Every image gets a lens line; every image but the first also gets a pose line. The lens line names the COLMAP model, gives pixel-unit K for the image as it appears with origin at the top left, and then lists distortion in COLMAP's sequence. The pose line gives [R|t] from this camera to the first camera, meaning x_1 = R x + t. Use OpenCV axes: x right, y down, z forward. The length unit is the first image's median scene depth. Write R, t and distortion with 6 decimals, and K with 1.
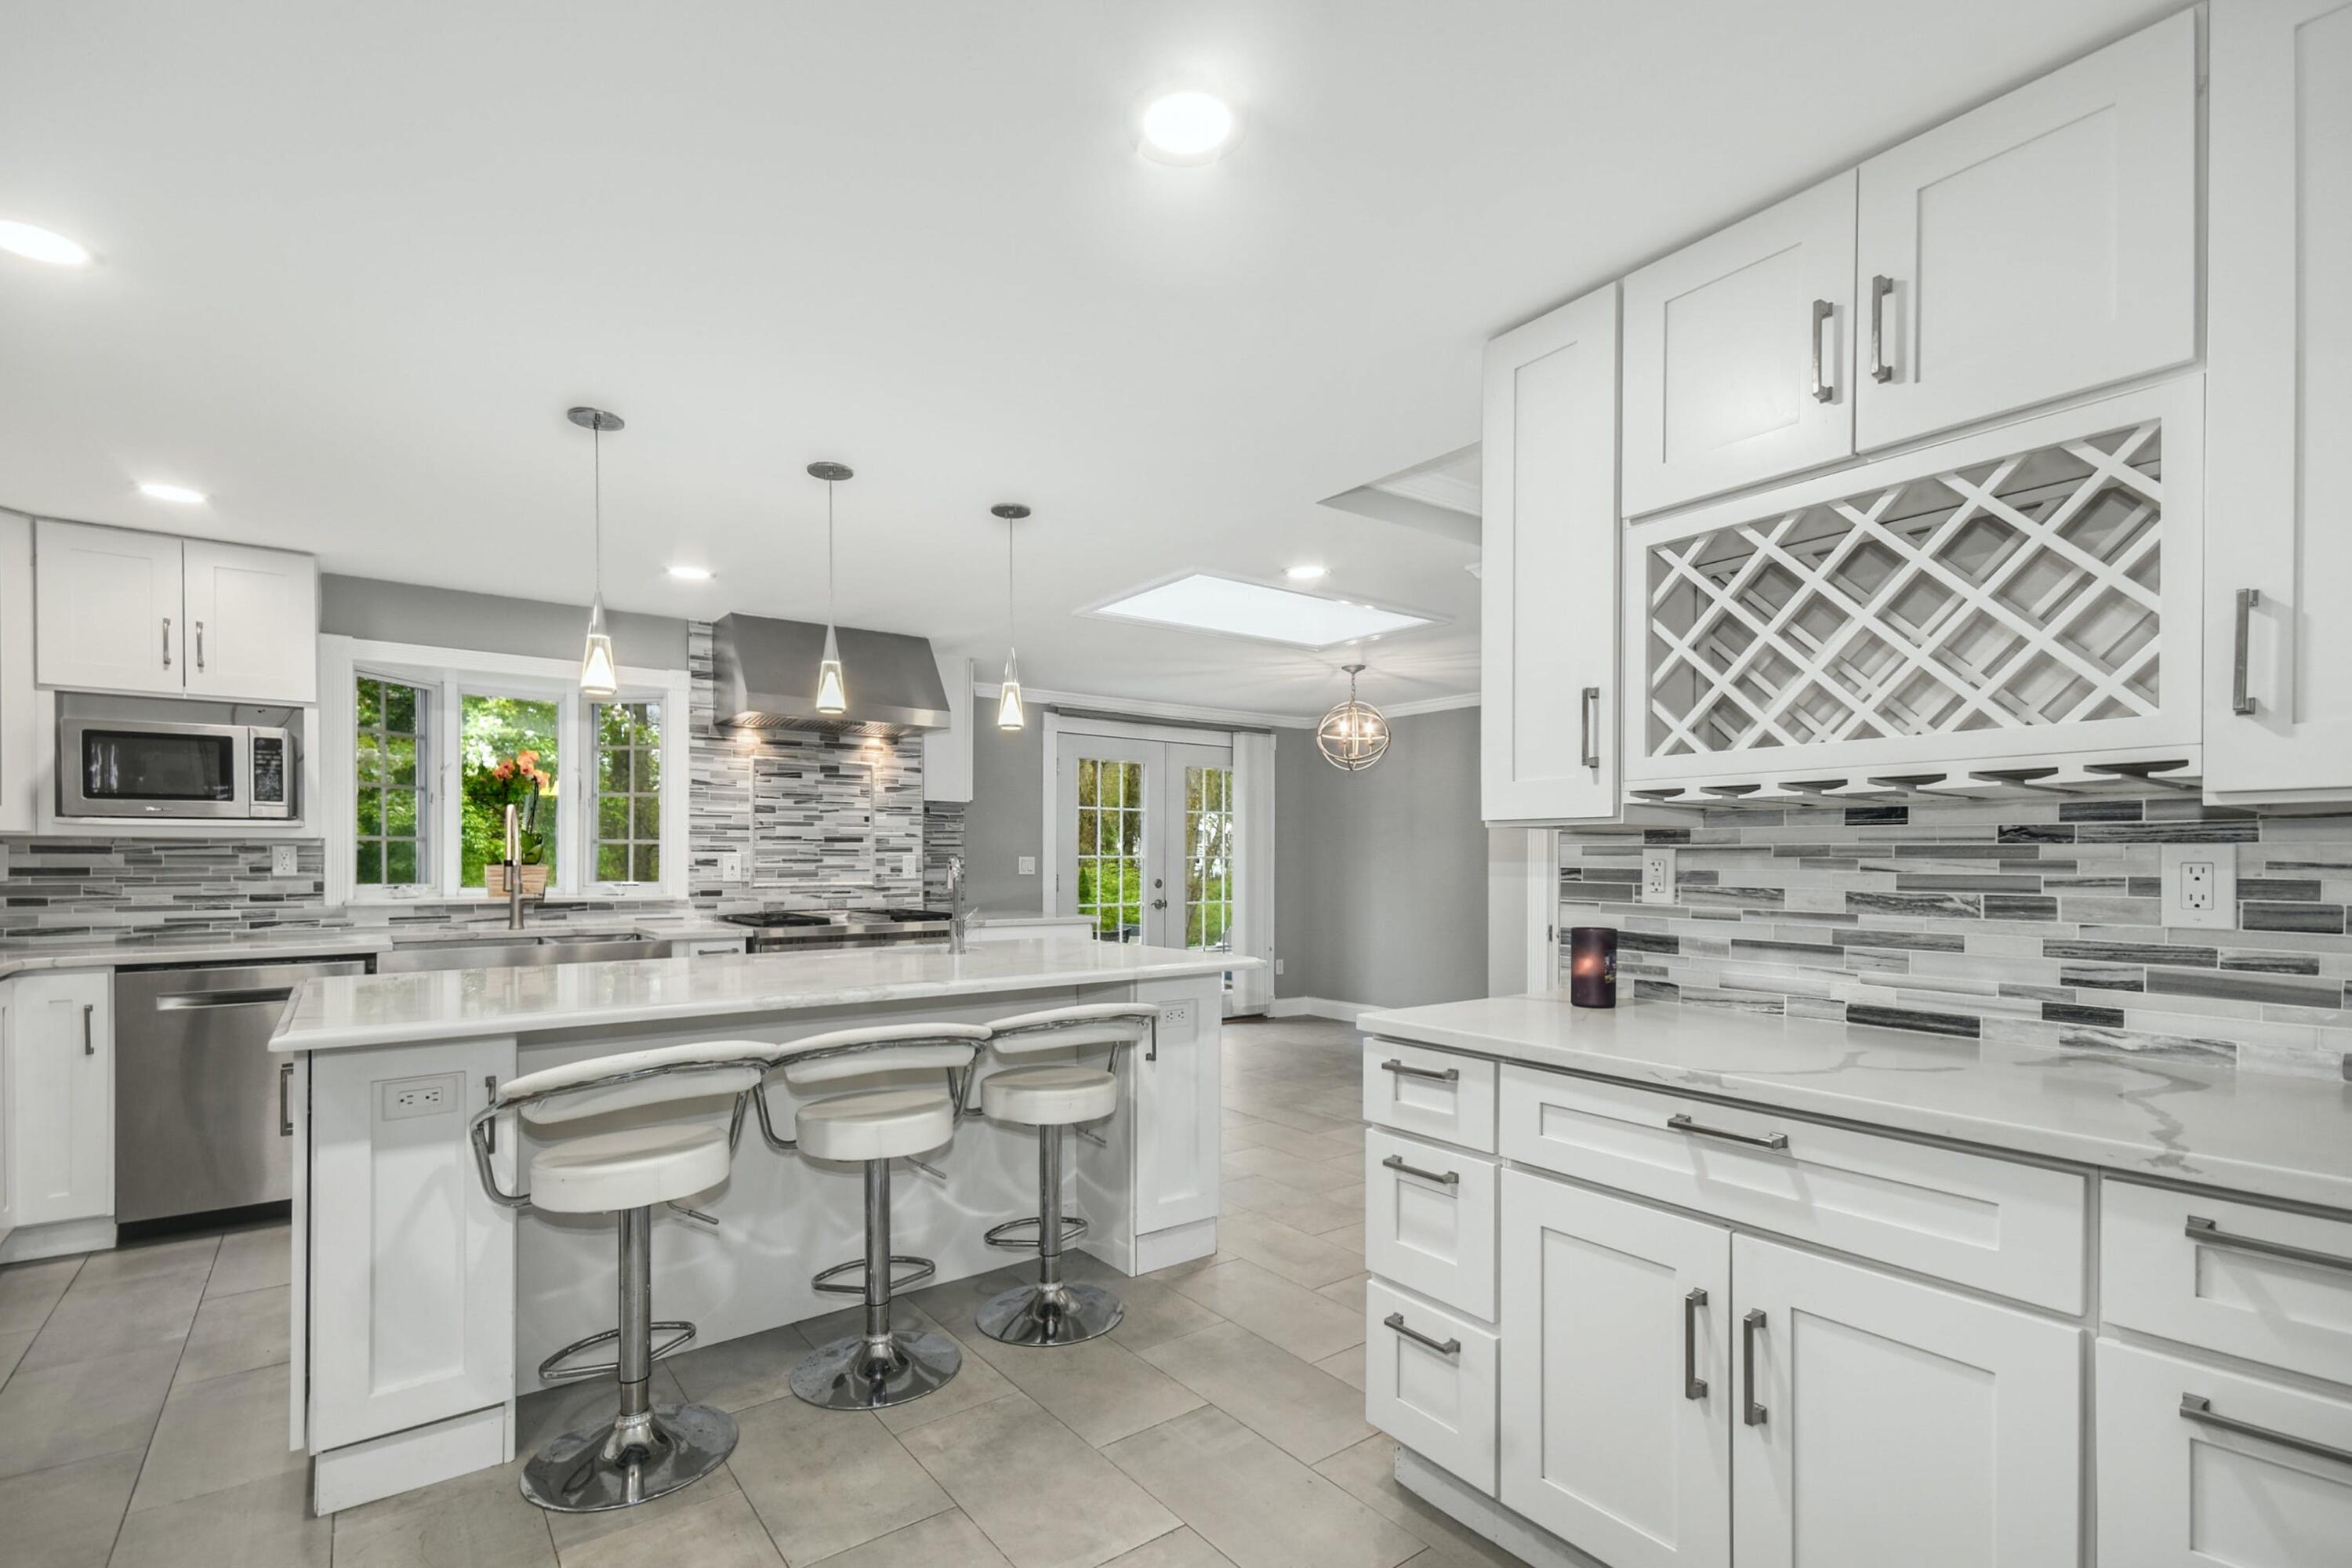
lens RADIAL K [[1054.7, 0, 1185.1], [0, 1054.7, 940.5], [0, 0, 1]] dist [0.013766, -0.001547]
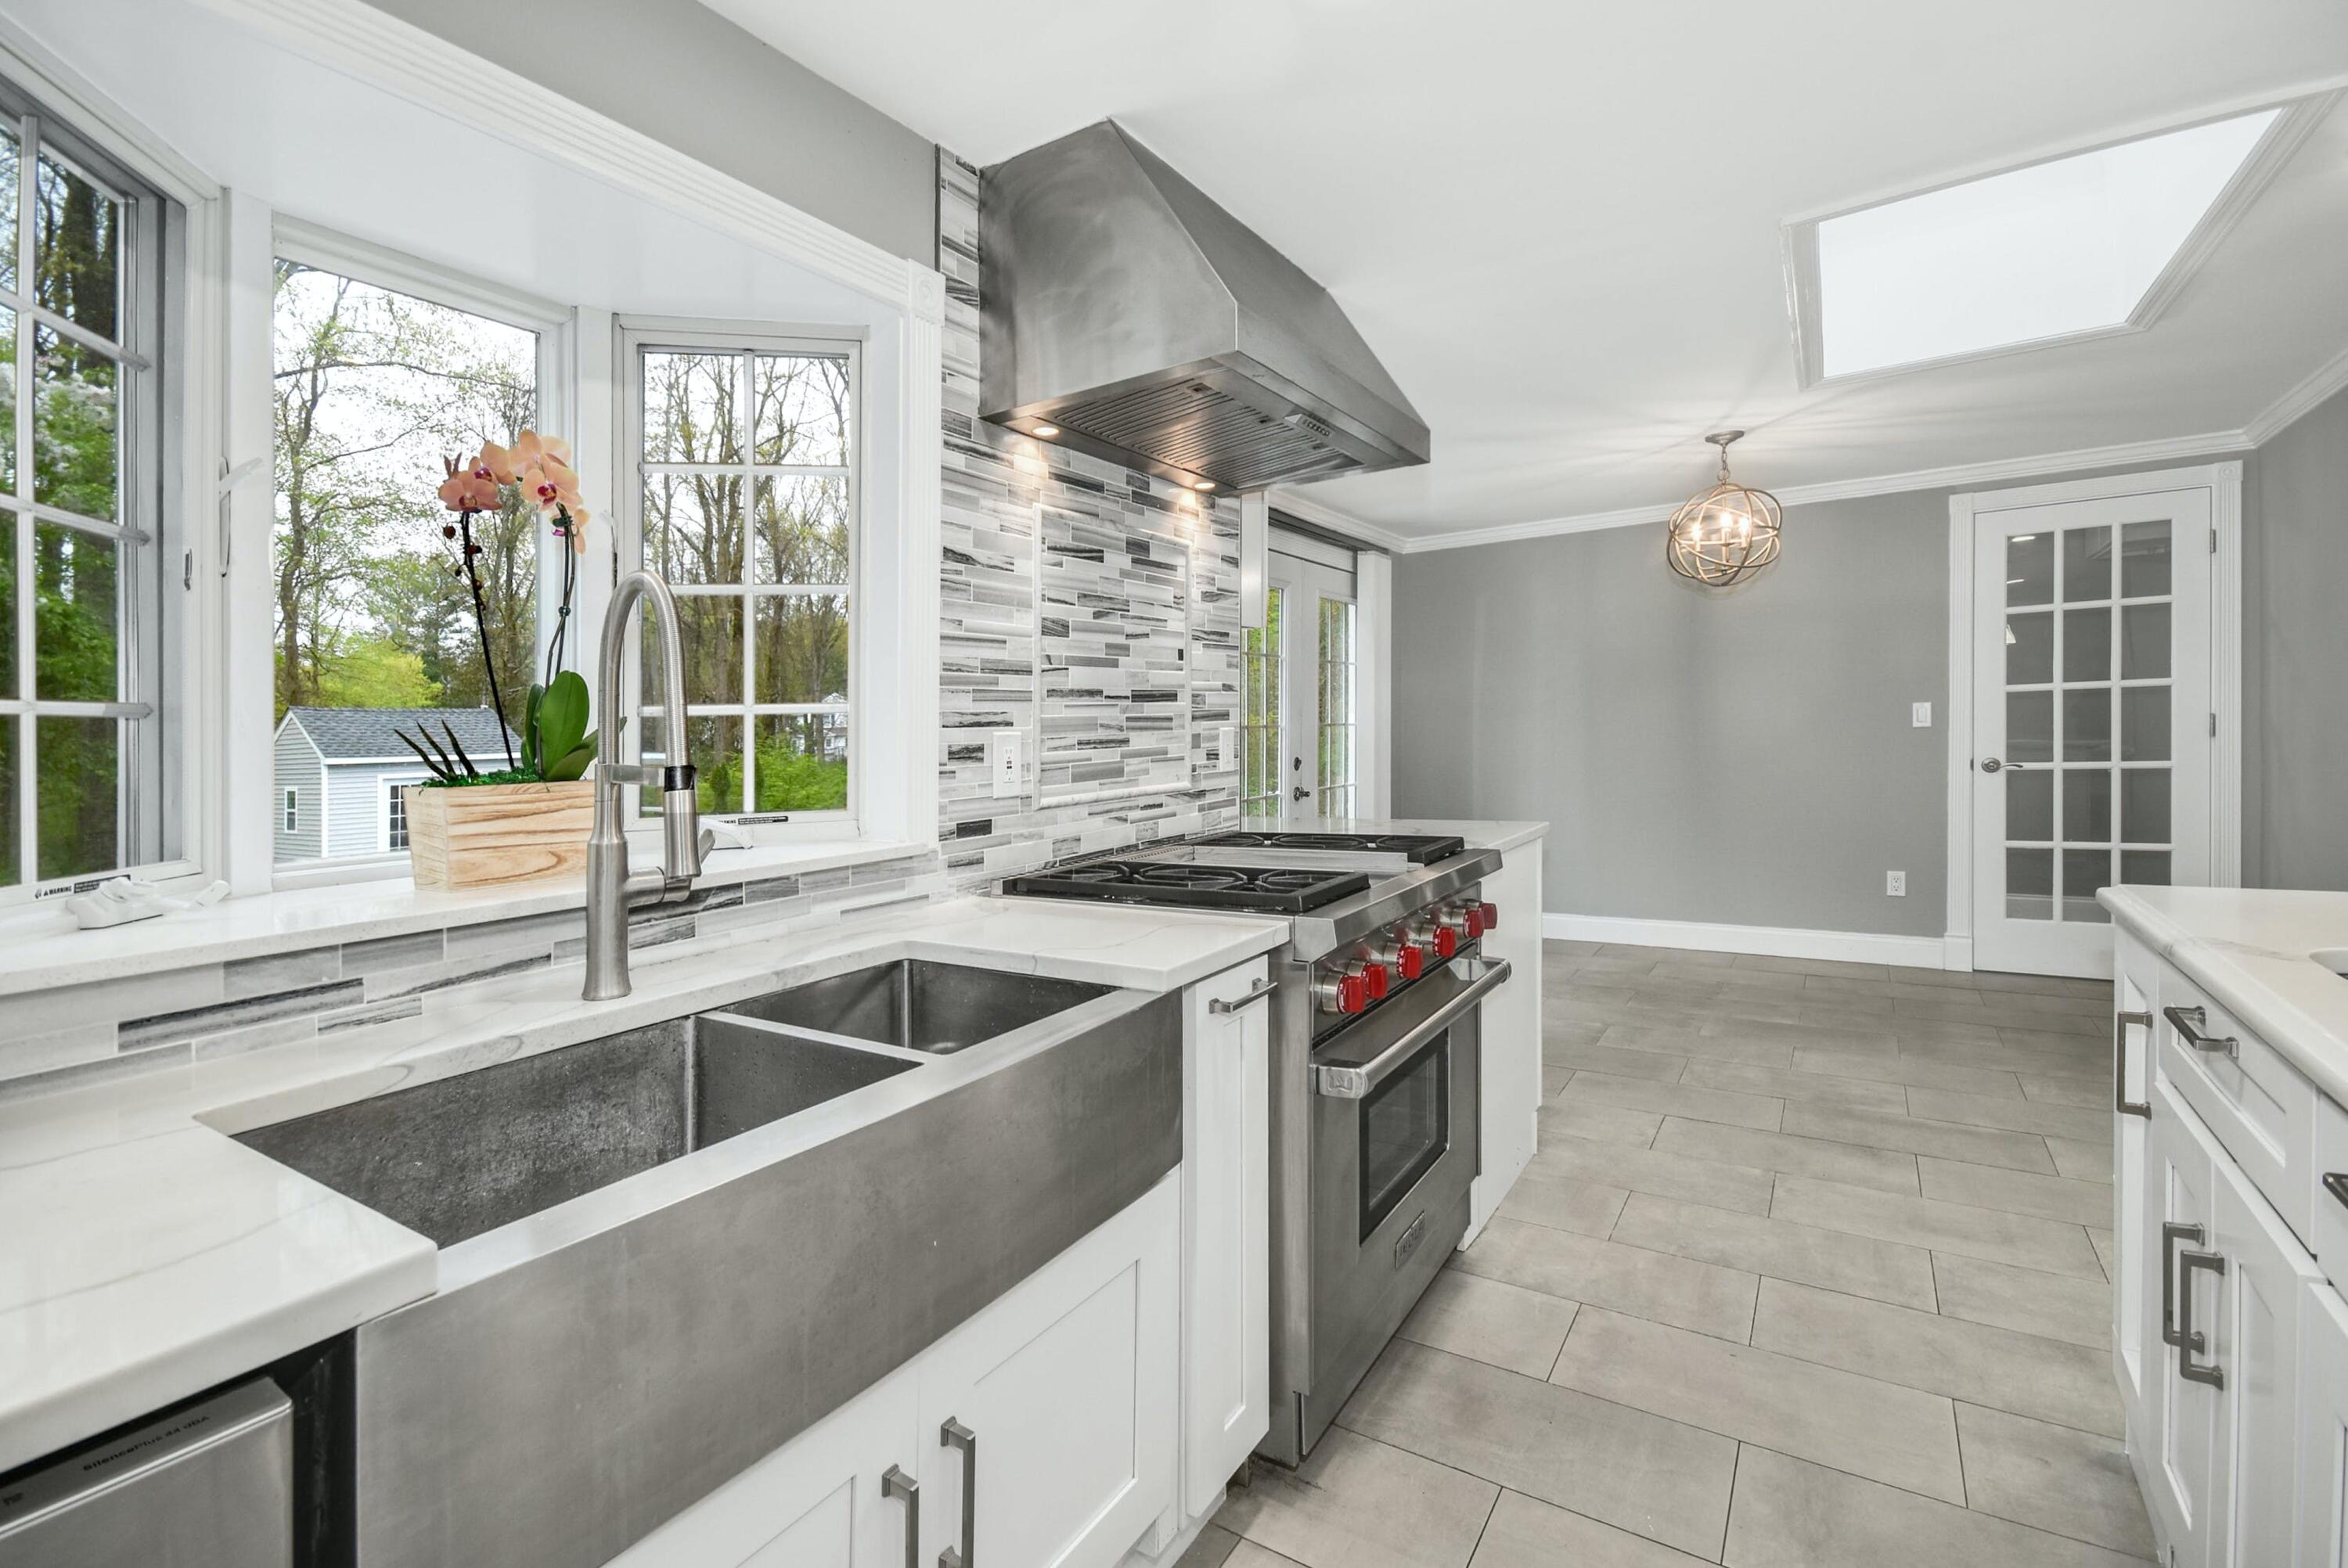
lens RADIAL K [[1052.8, 0, 1160.9], [0, 1052.8, 773.1], [0, 0, 1]] dist [0.013766, -0.001547]
pose [[0.941412, -0.045061, 0.334234, -0.486744], [0.058696, 0.997801, -0.030801, -0.046283], [-0.332111, 0.048614, 0.941987, 0.556167]]
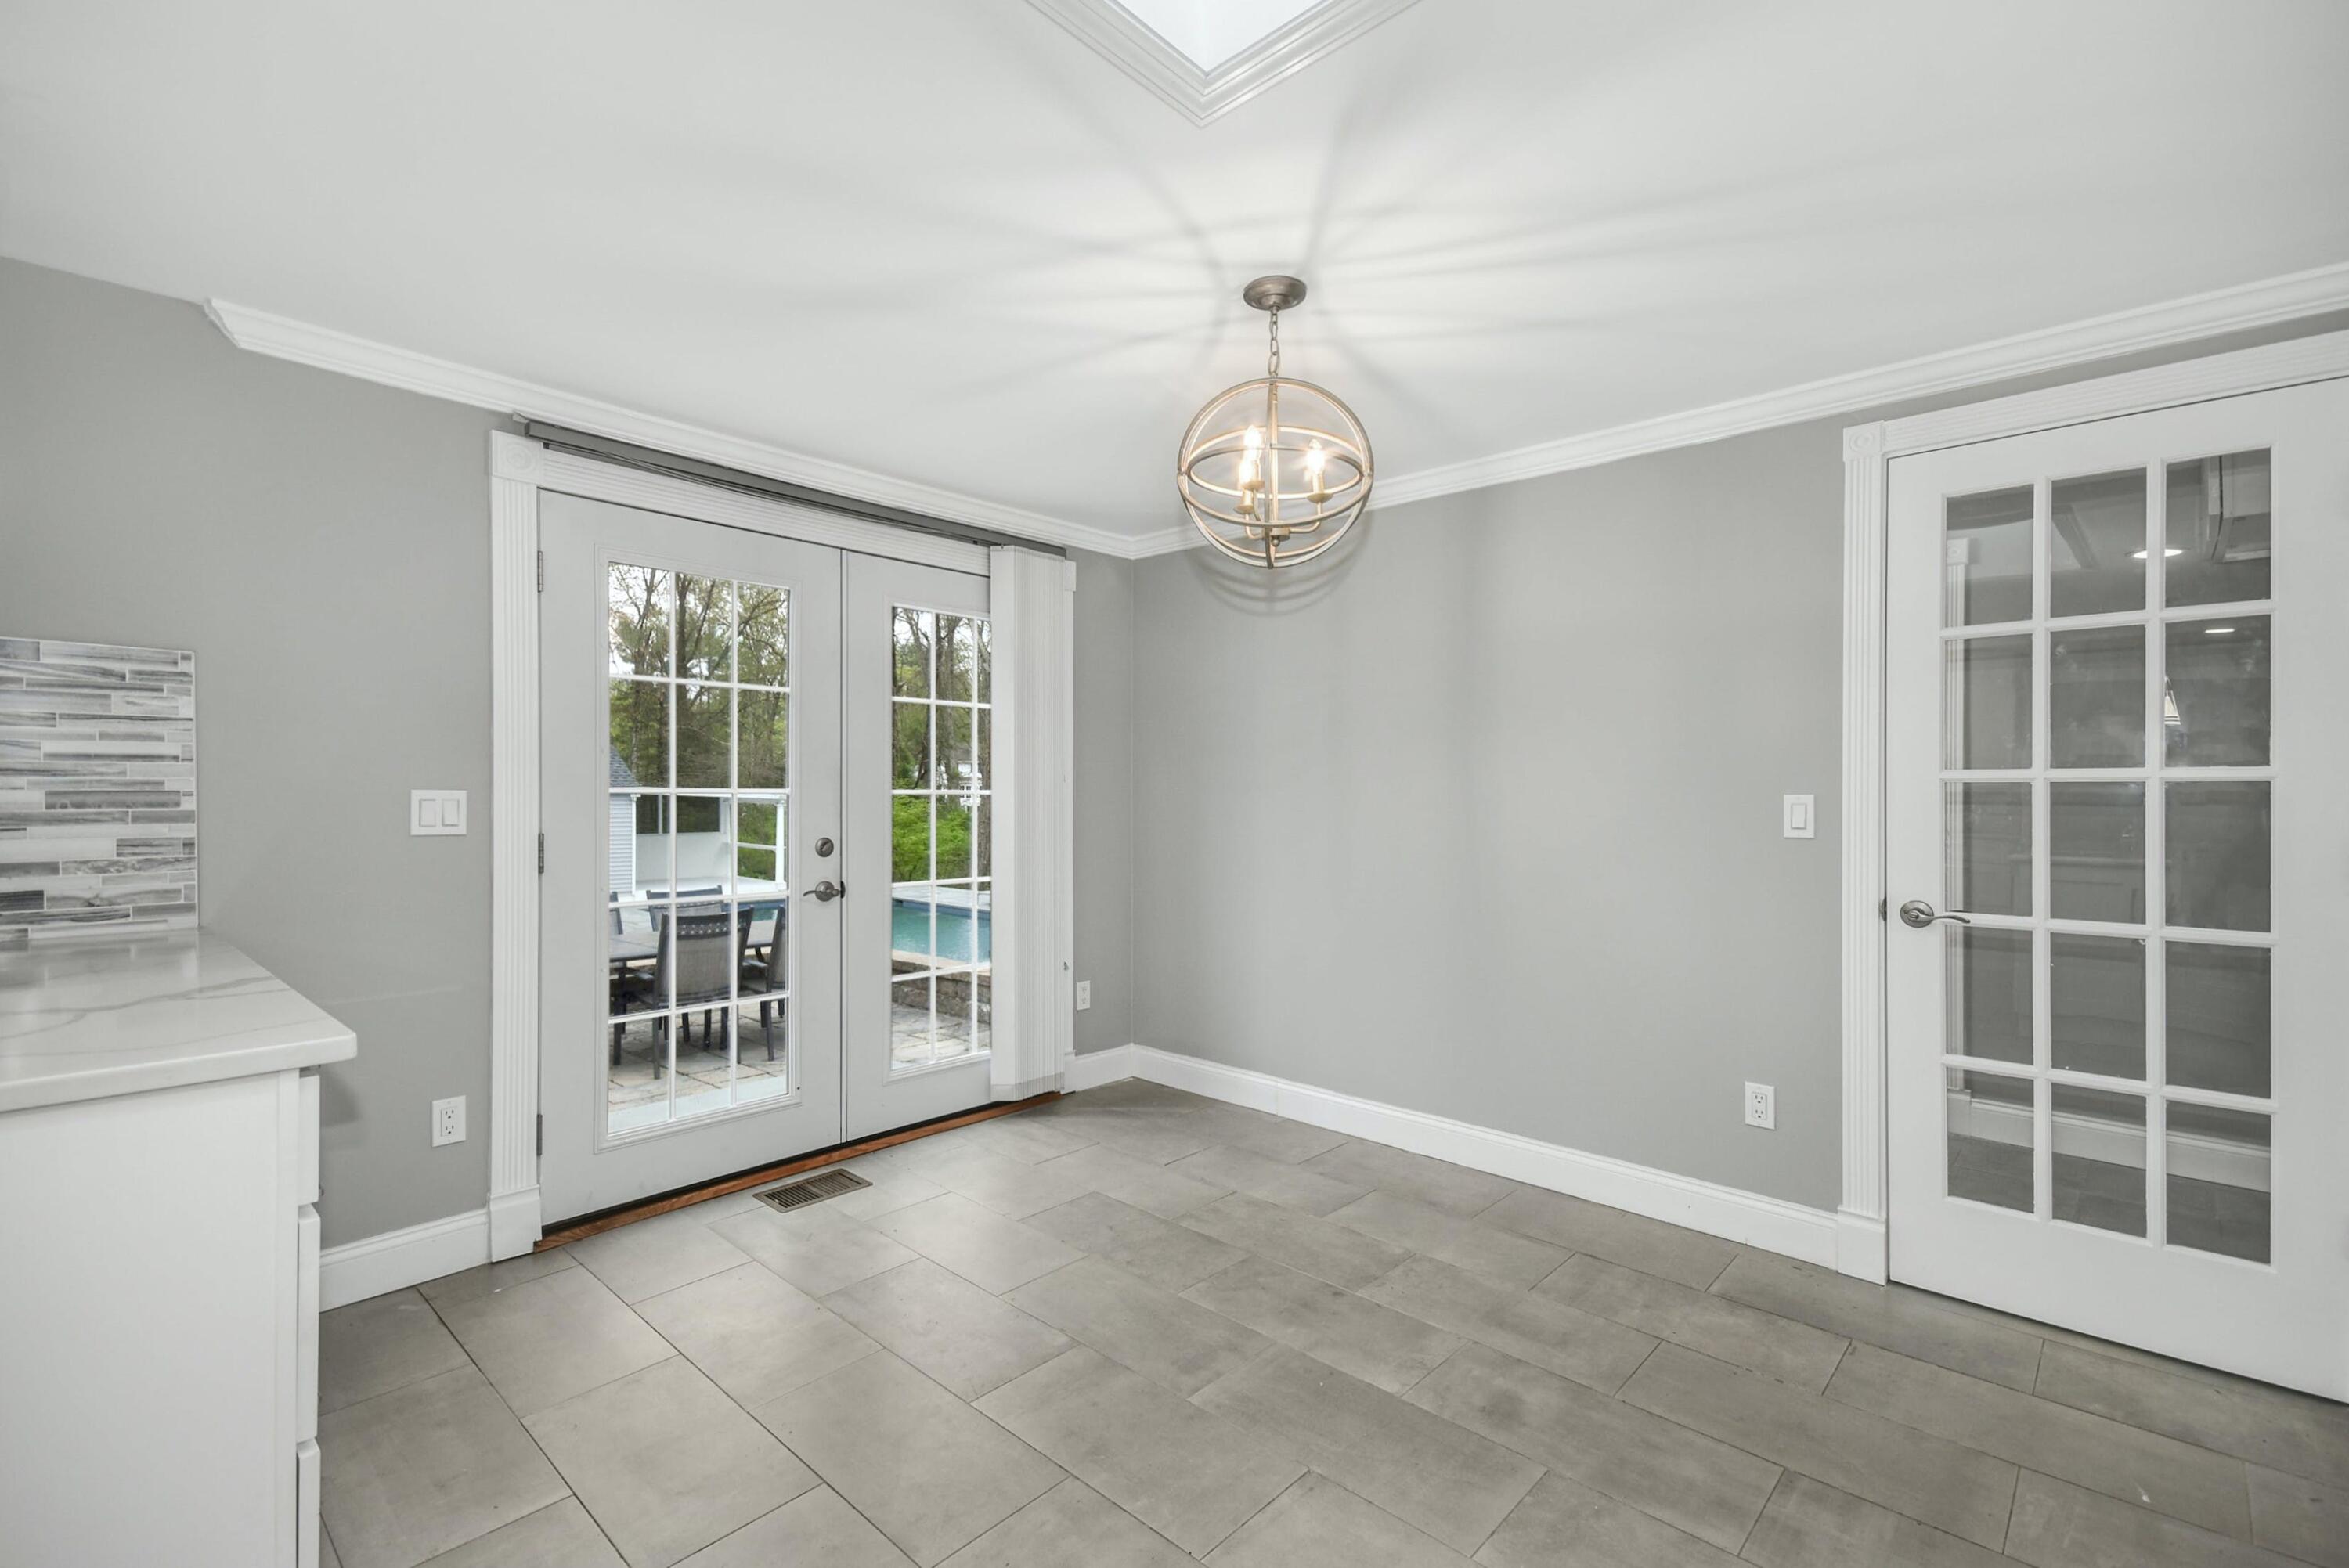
lens RADIAL K [[1053.3, 0, 1175.2], [0, 1053.3, 793.4], [0, 0, 1]] dist [0.013766, -0.001547]
pose [[0.985049, 0.005092, 0.172199, 0.069612], [0.008077, 0.997099, -0.075689, -0.060877], [-0.172085, 0.075948, 0.982150, 0.746109]]
